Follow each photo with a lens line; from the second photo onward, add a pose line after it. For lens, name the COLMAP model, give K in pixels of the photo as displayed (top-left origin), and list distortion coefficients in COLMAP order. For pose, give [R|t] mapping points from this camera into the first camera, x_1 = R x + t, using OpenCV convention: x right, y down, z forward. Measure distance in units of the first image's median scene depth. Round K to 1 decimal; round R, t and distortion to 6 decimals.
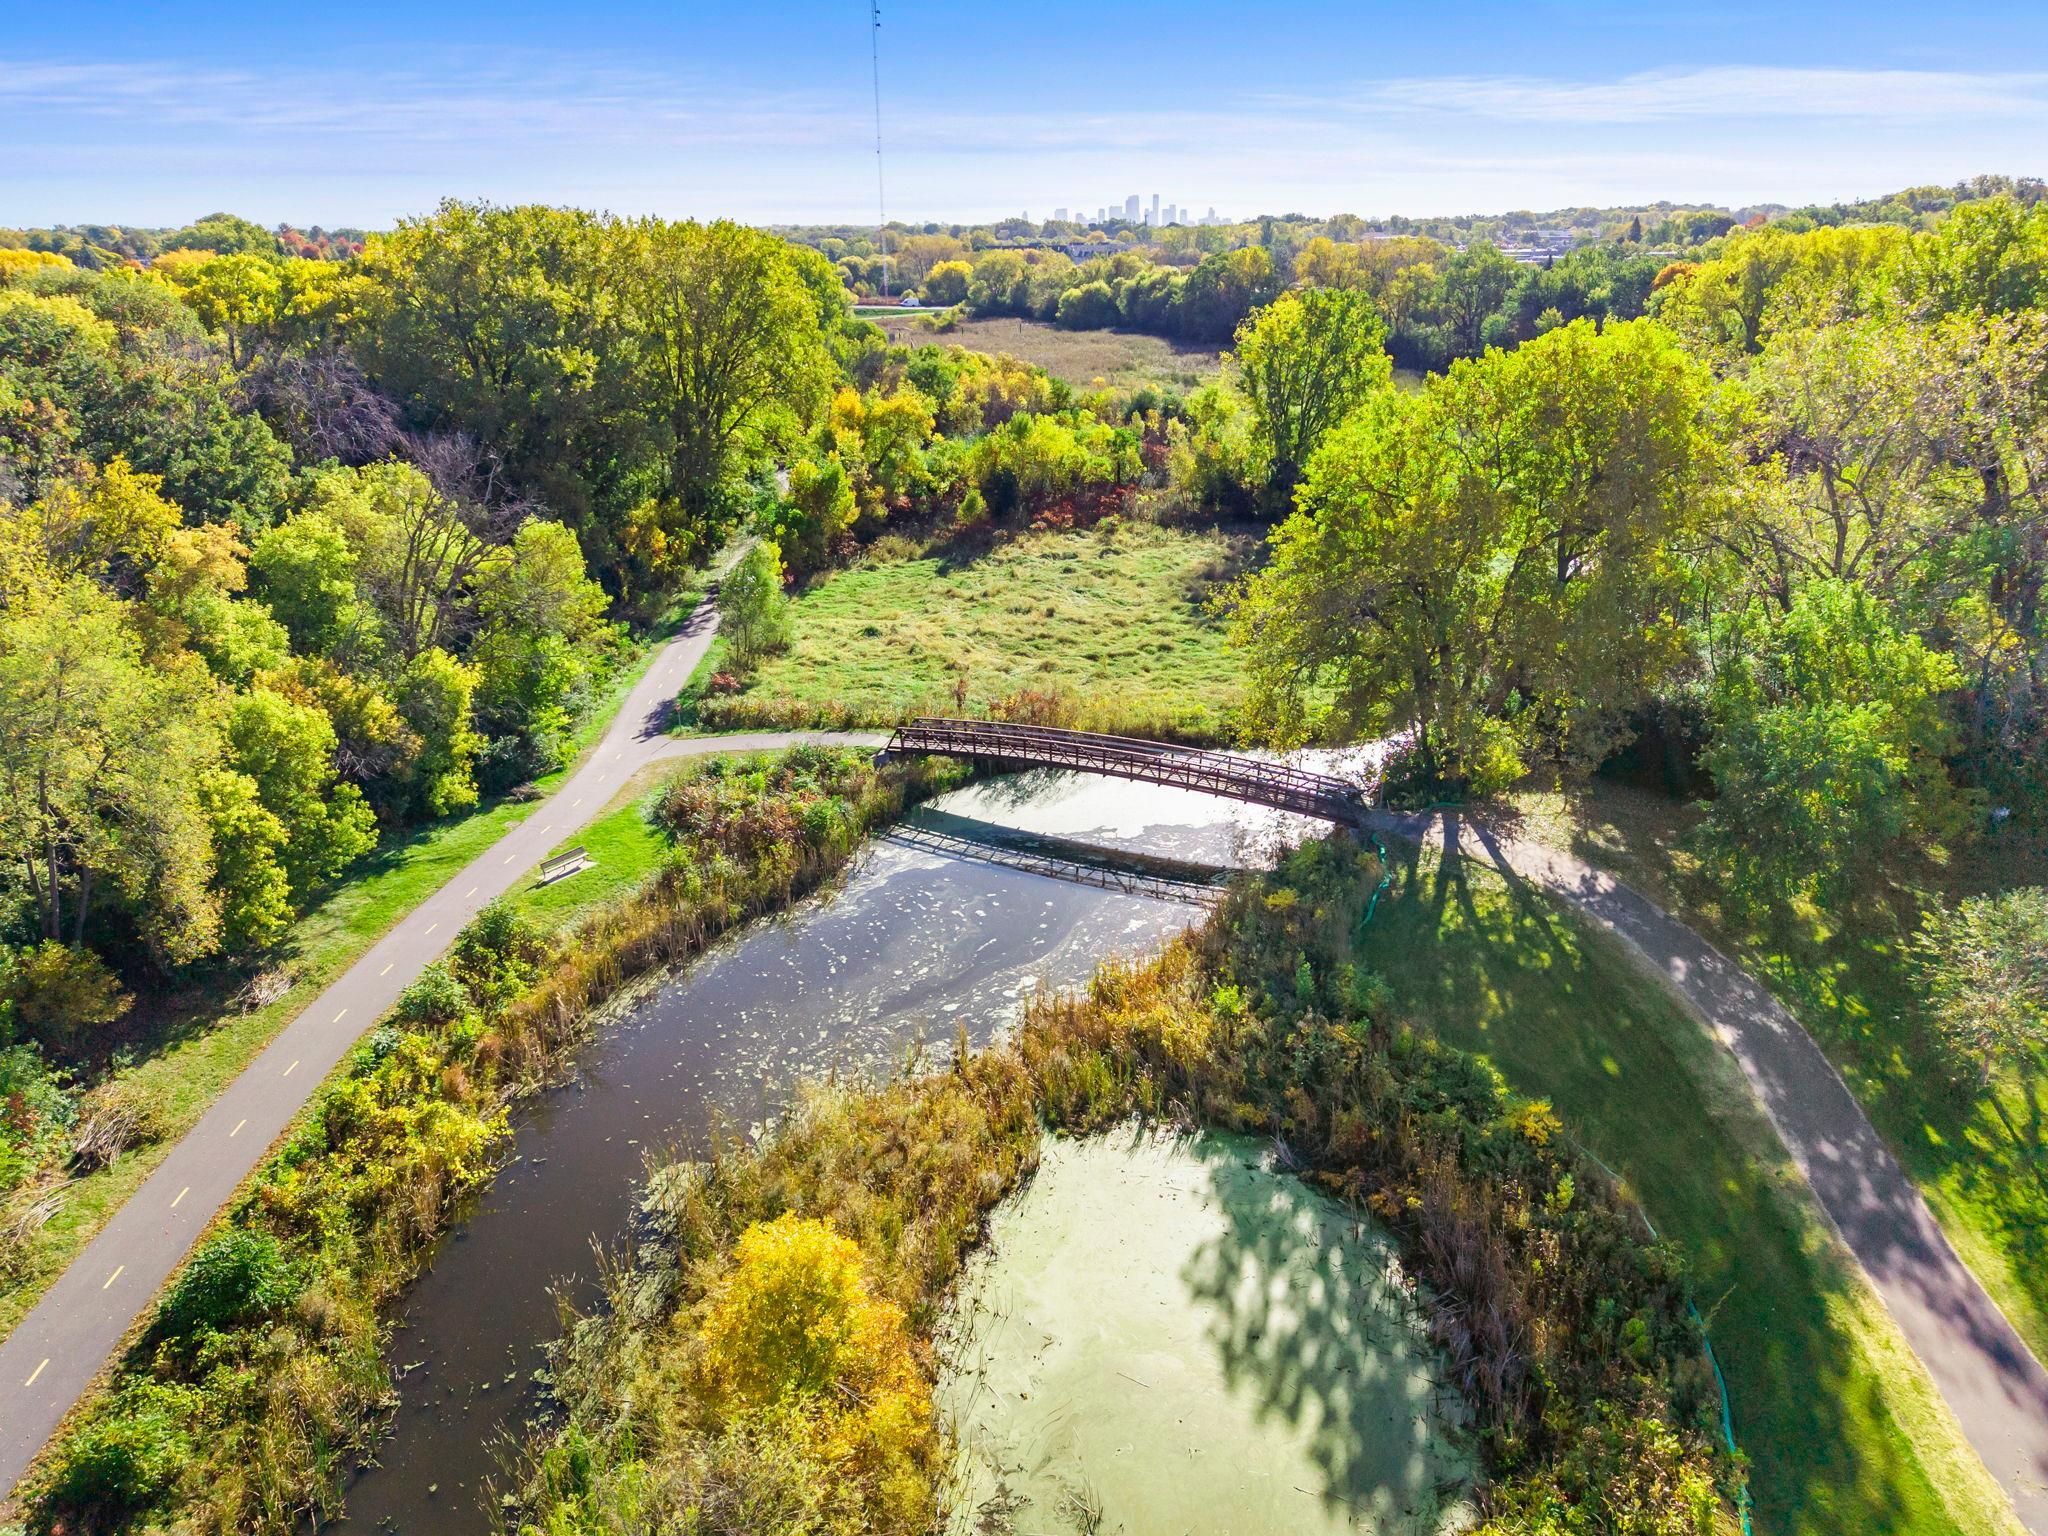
lens RADIAL K [[1360.0, 0, 1016.6], [0, 1360.0, 767.3], [0, 0, 1]] dist [-0.003085, 0.003515]
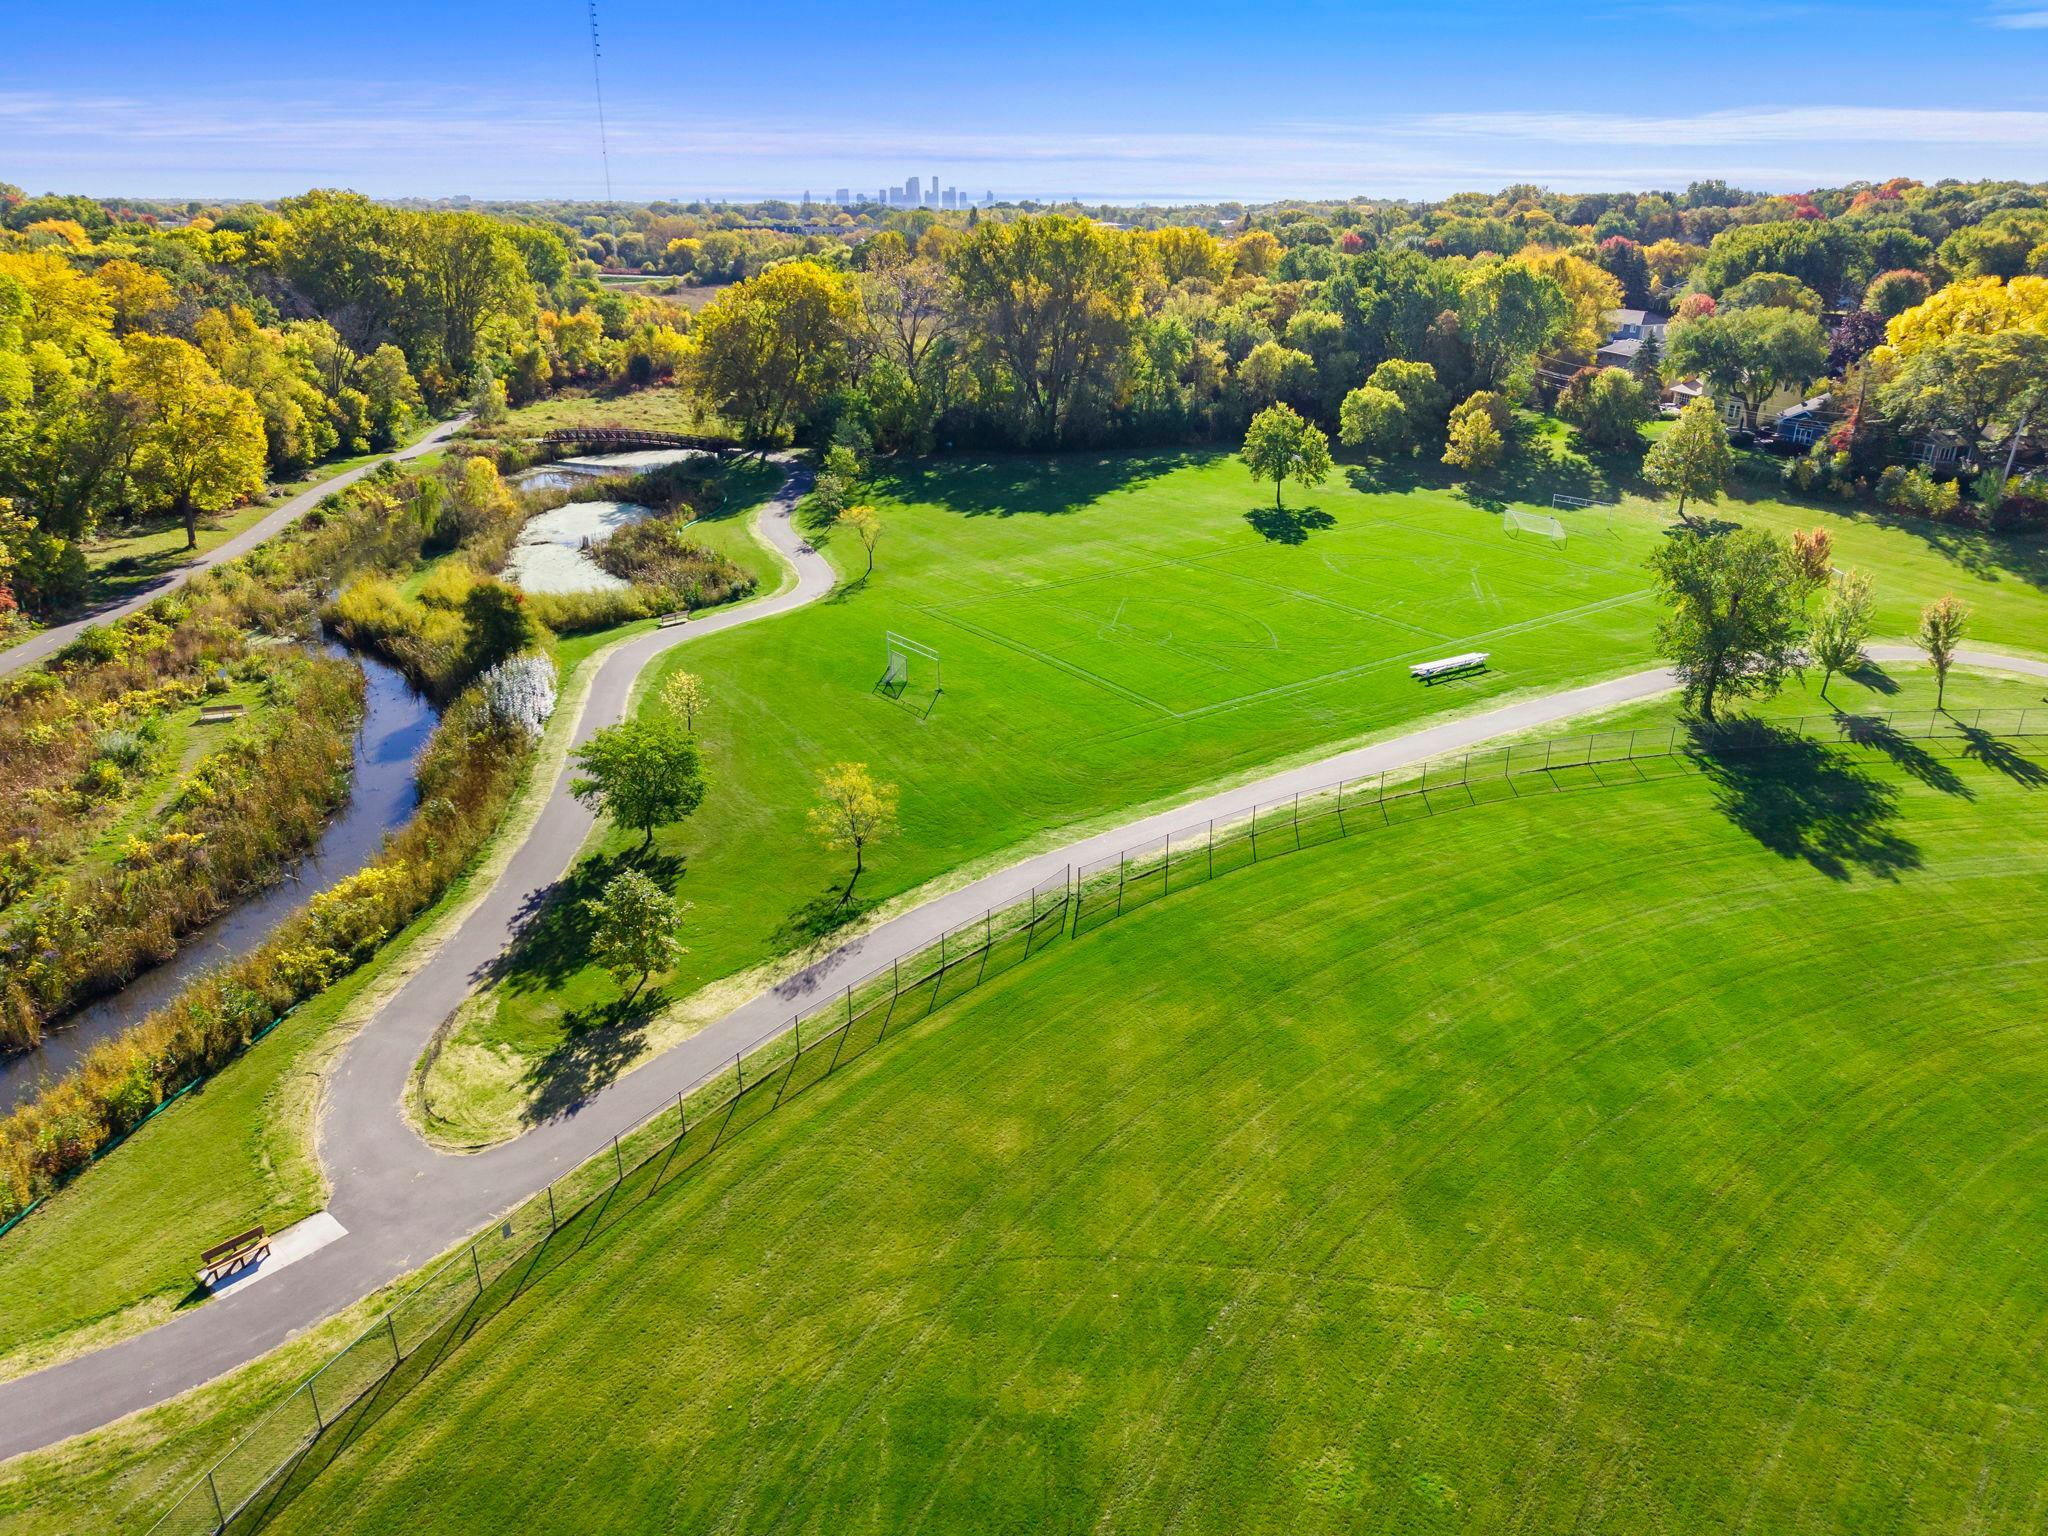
lens RADIAL K [[1360.0, 0, 1025.7], [0, 1360.0, 765.8], [0, 0, 1]] dist [-0.003085, 0.003515]
pose [[0.988973, -0.039815, 0.142645, 0.242451], [0.038190, 0.999171, 0.014112, 0.355193], [-0.143088, -0.008509, 0.989673, -0.954512]]
